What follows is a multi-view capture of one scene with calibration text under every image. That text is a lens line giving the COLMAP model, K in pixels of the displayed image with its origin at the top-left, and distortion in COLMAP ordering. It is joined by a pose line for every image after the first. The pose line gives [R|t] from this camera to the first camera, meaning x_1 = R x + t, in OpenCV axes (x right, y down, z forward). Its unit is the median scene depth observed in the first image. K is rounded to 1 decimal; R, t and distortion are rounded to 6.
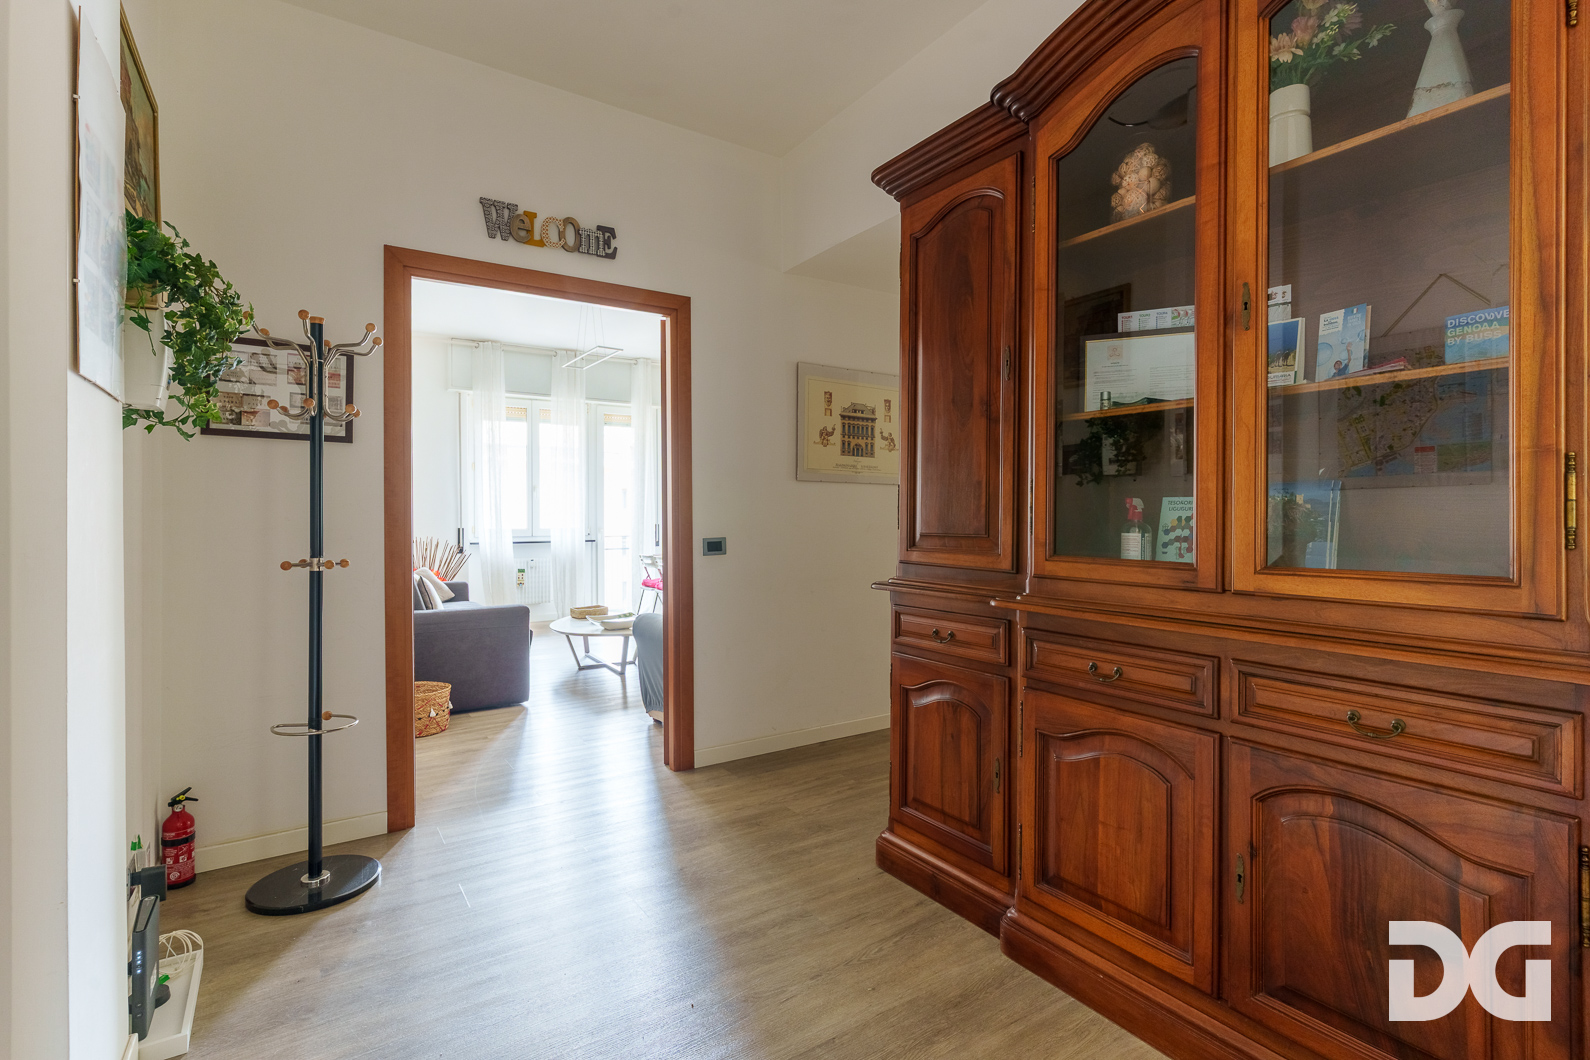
lens RADIAL K [[774.3, 0, 791.8], [0, 774.3, 530.1], [0, 0, 1]] dist [0.001458, 0.001097]
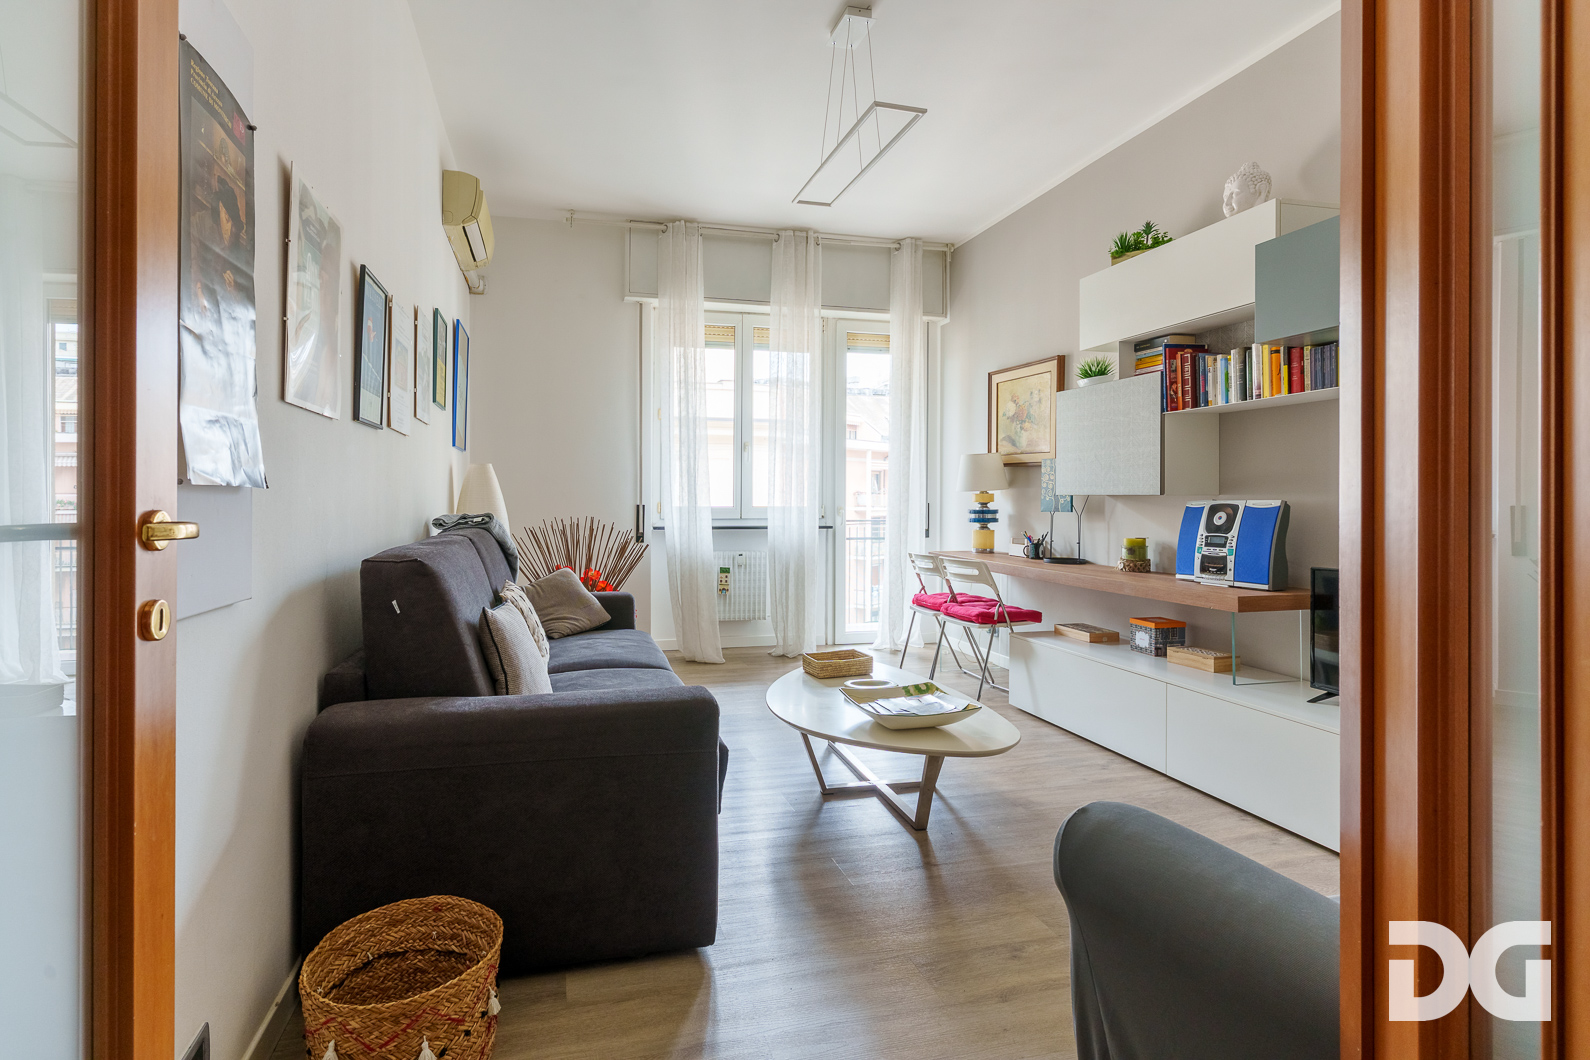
lens RADIAL K [[774.3, 0, 729.9], [0, 774.3, 499.8], [0, 0, 1]] dist [0.001458, 0.001097]
pose [[0.940528, 0.005873, -0.339664, -0.124945], [-0.012139, 0.999793, -0.016326, 0.003044], [0.339498, 0.019479, 0.940405, 0.391341]]
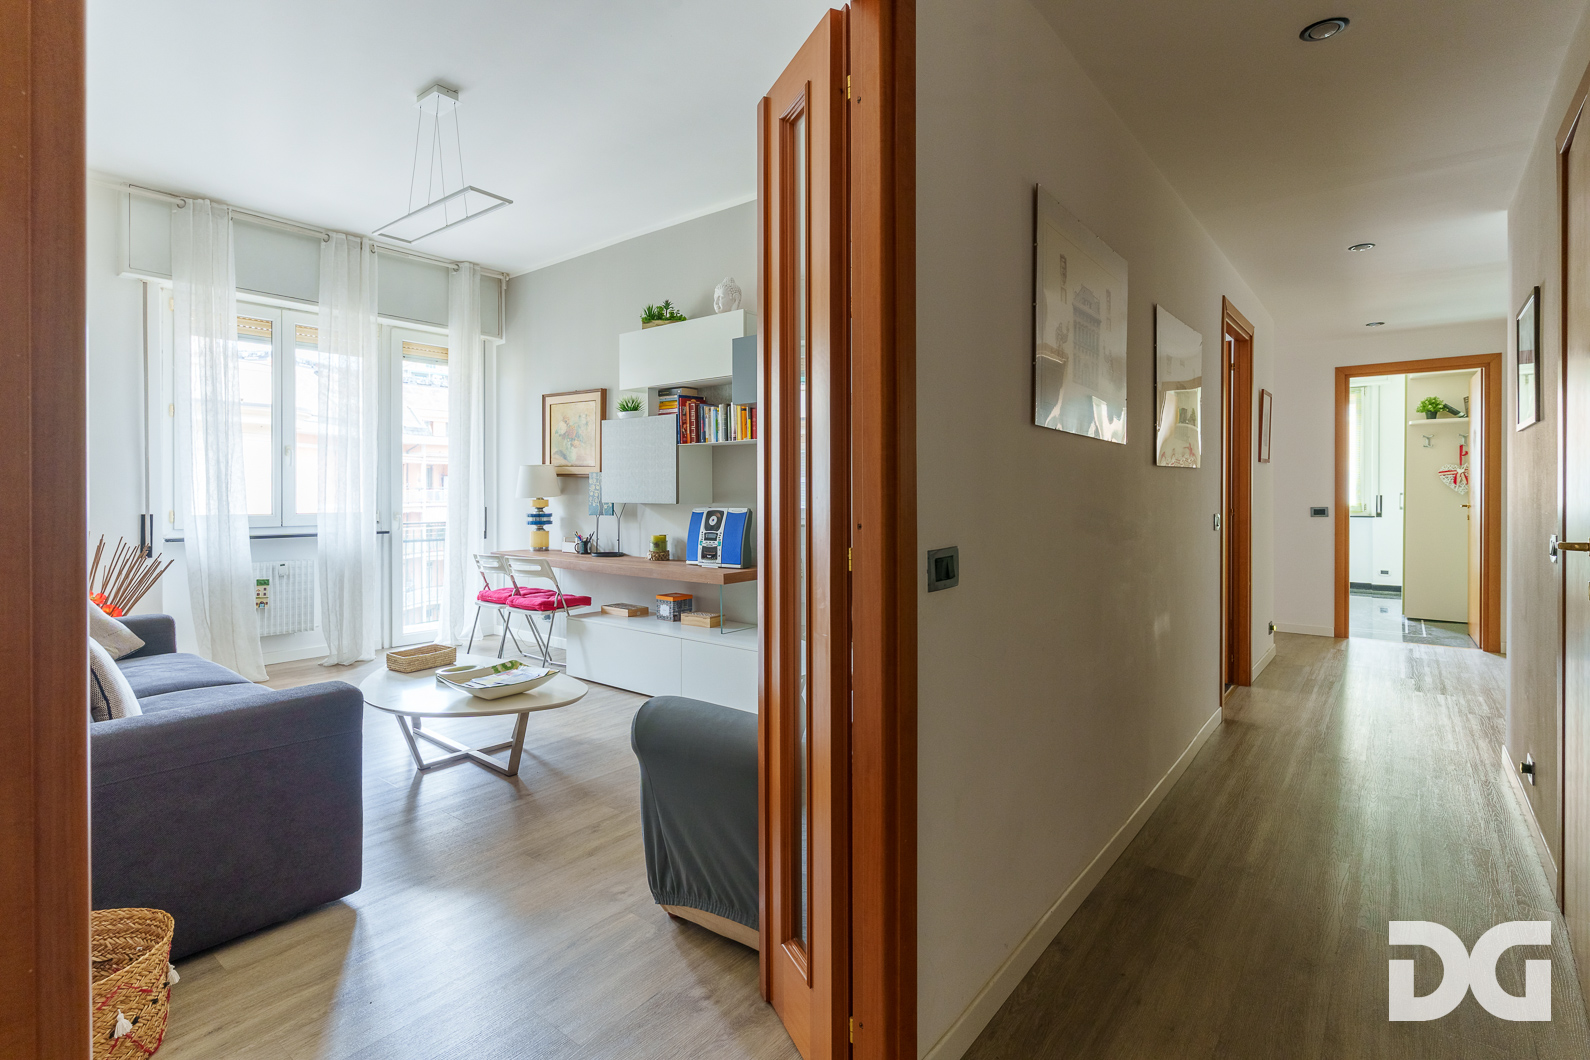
lens RADIAL K [[774.3, 0, 789.7], [0, 774.3, 499.5], [0, 0, 1]] dist [0.001458, 0.001097]
pose [[0.950427, 0.000727, 0.310948, -0.147214], [0.002851, 0.999935, -0.011052, -0.005878], [-0.310936, 0.011391, 0.950363, 0.290798]]
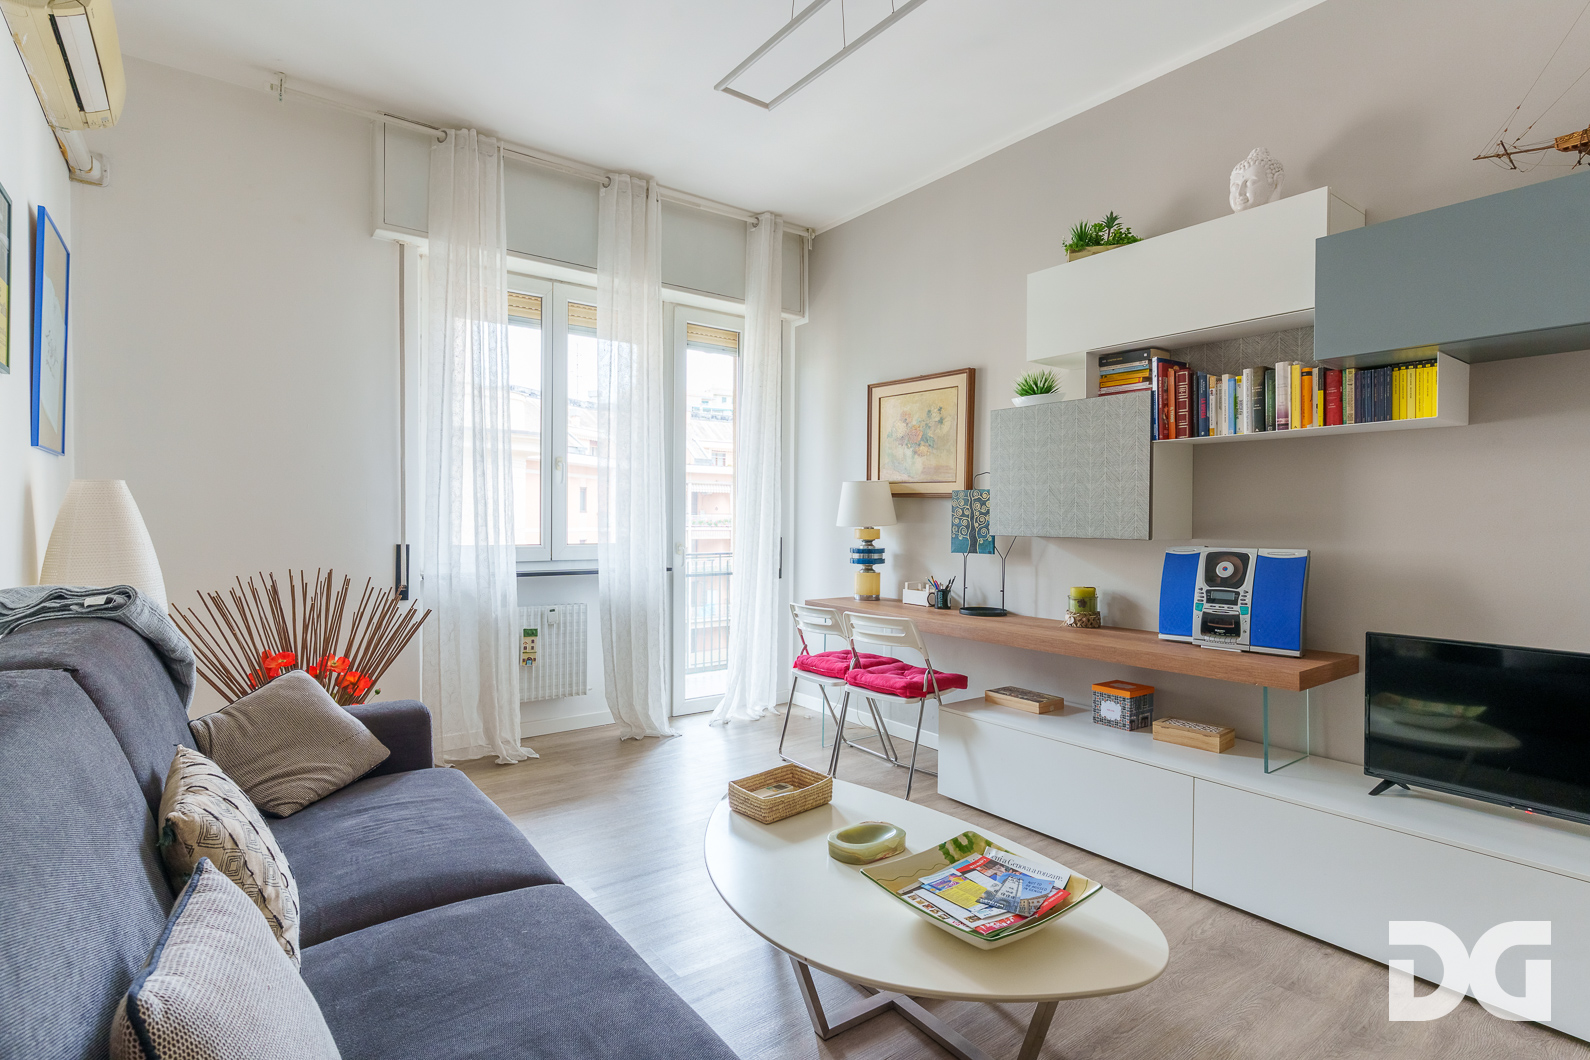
lens RADIAL K [[773.3, 0, 790.0], [0, 773.3, 530.3], [0, 0, 1]] dist [-0.000185, 0.001532]
pose [[0.997257, 0.008436, 0.073538, -0.232996], [-0.008092, 0.999955, -0.004977, -0.010328], [-0.073577, 0.004369, 0.997280, 0.528689]]
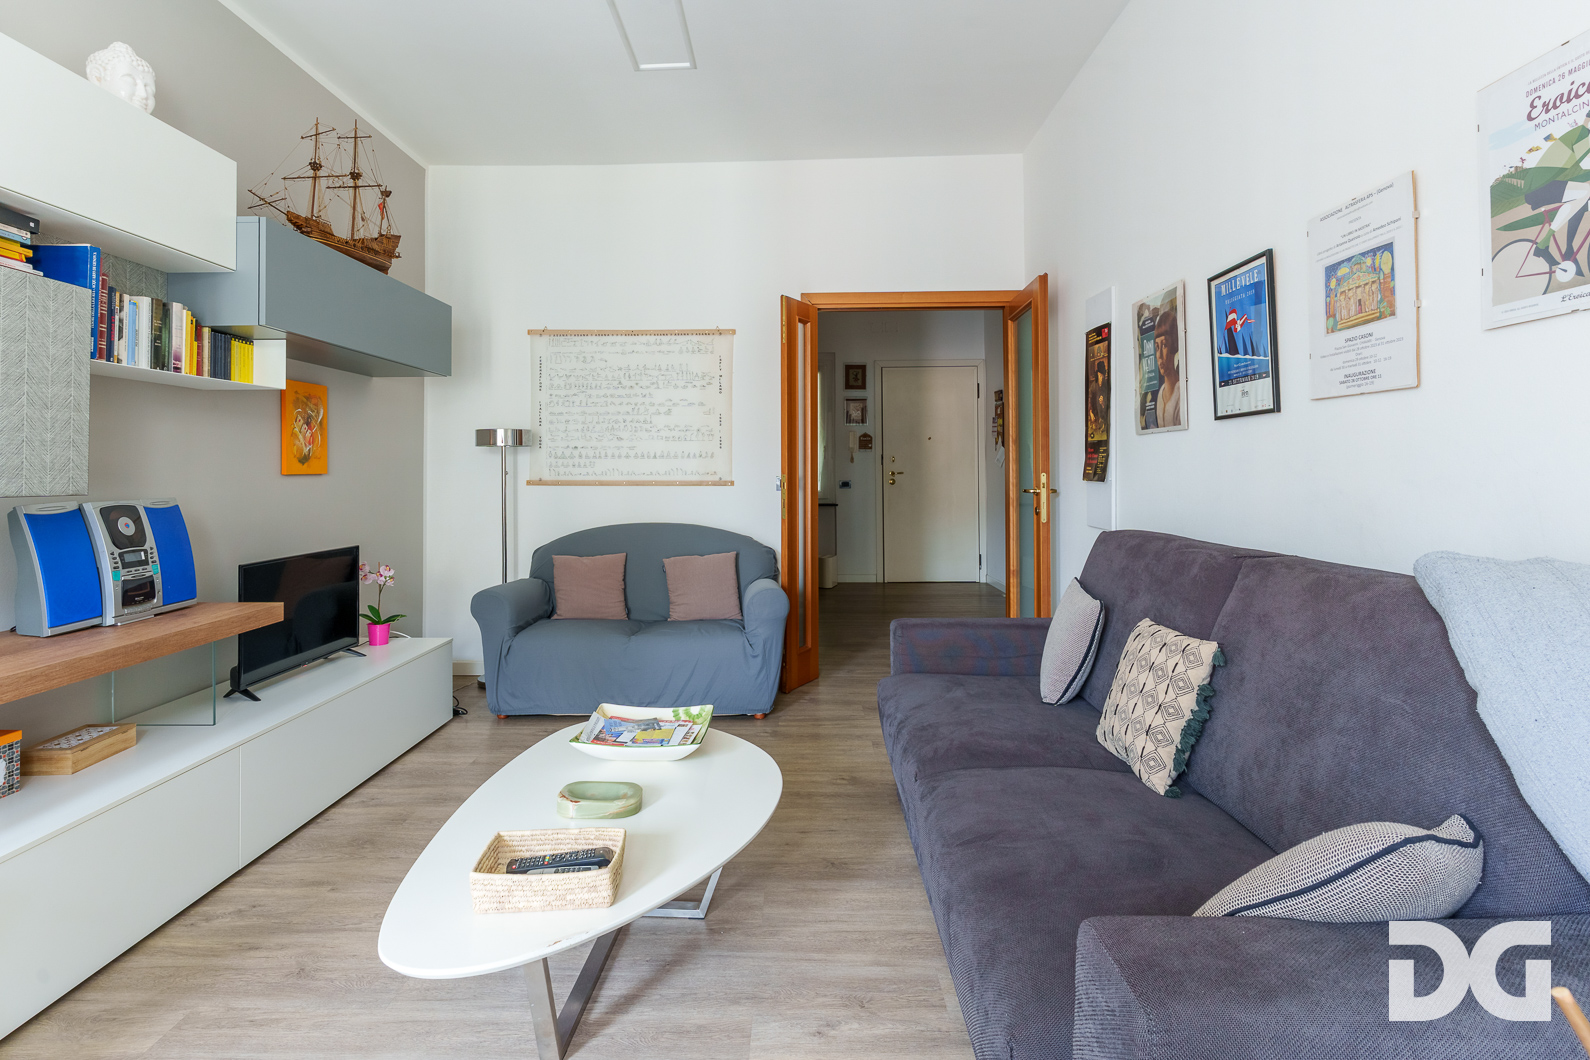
lens RADIAL K [[773.3, 0, 773.5], [0, 773.3, 460.7], [0, 0, 1]] dist [-0.000185, 0.001532]
pose [[-0.817090, 0.015340, 0.576307, -0.371287], [0.019291, 0.999814, 0.000737, -0.015911], [-0.576188, 0.011720, -0.817233, 0.932722]]
